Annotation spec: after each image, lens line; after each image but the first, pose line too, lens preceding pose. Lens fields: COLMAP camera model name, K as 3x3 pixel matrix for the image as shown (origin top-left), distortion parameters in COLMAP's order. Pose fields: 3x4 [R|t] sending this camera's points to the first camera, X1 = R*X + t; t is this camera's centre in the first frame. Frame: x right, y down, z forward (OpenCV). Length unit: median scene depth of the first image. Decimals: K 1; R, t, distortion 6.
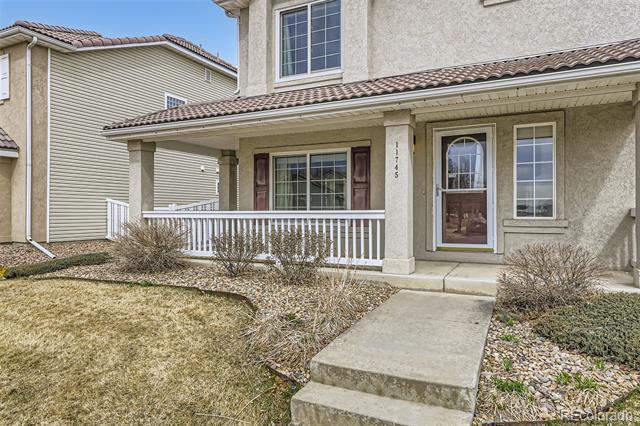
lens RADIAL K [[485.7, 0, 320.2], [0, 485.7, 197.8], [0, 0, 1]] dist [0.017882, 0.002092]
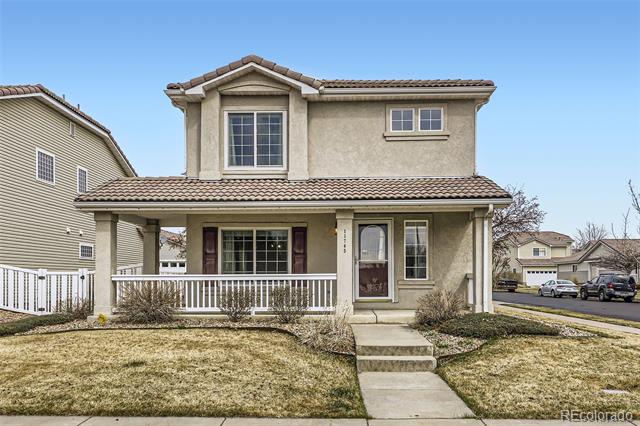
lens RADIAL K [[895.9, 0, 320.0], [0, 895.9, 213.0], [0, 0, 1]] dist [0.127395, 0.003214]
pose [[0.878088, 0.036364, 0.477116, -1.035251], [-0.013828, 0.998620, -0.050662, -0.017930], [-0.478300, 0.037889, 0.877379, -1.193069]]
